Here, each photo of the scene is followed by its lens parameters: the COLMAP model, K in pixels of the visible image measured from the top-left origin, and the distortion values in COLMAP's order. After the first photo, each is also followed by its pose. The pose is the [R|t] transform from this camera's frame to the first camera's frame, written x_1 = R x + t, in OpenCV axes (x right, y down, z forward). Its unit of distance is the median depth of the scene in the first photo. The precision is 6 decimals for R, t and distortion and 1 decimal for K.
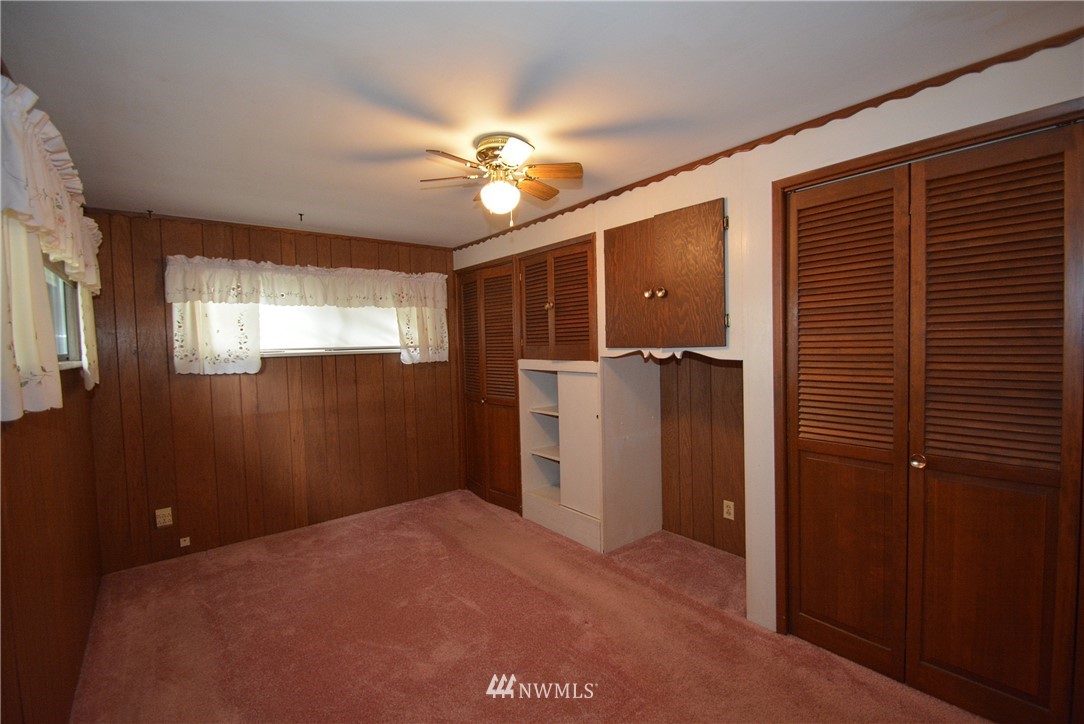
lens RADIAL K [[474.5, 0, 544.6], [0, 474.5, 363.7], [0, 0, 1]] dist [-0.017846, -0.006394]
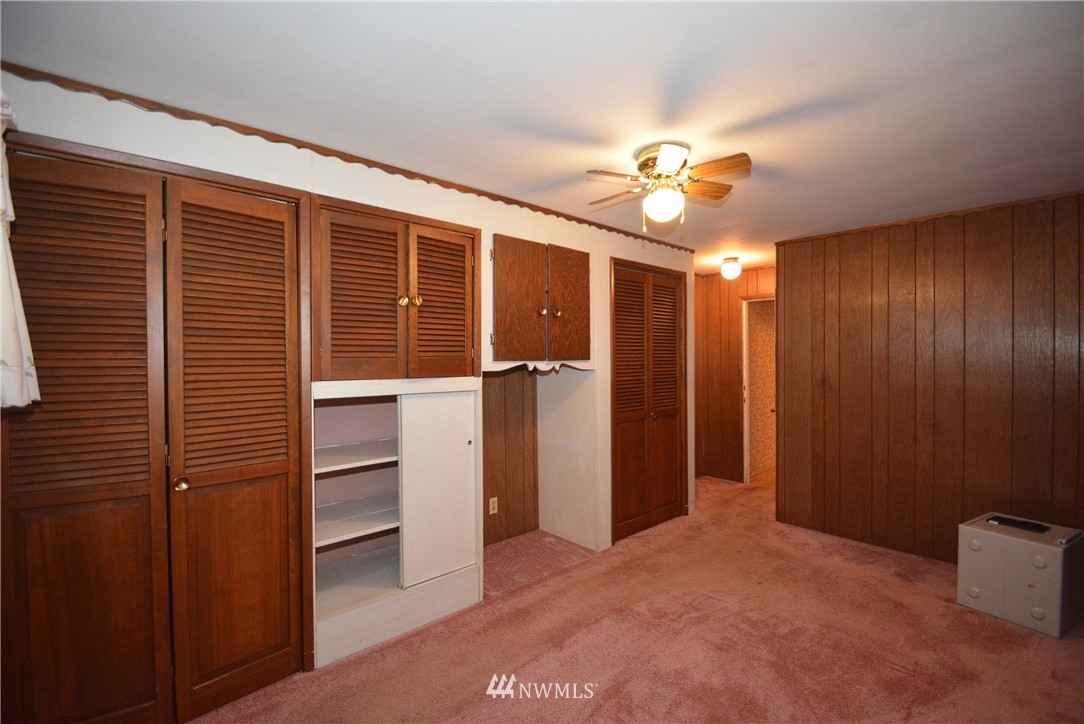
lens RADIAL K [[474.5, 0, 544.2], [0, 474.5, 357.9], [0, 0, 1]] dist [-0.017846, -0.006394]
pose [[-0.060514, 0.022035, 0.997924, -0.762086], [0.048722, 0.998630, -0.019096, -0.016765], [-0.996978, 0.047465, -0.061505, 0.935391]]
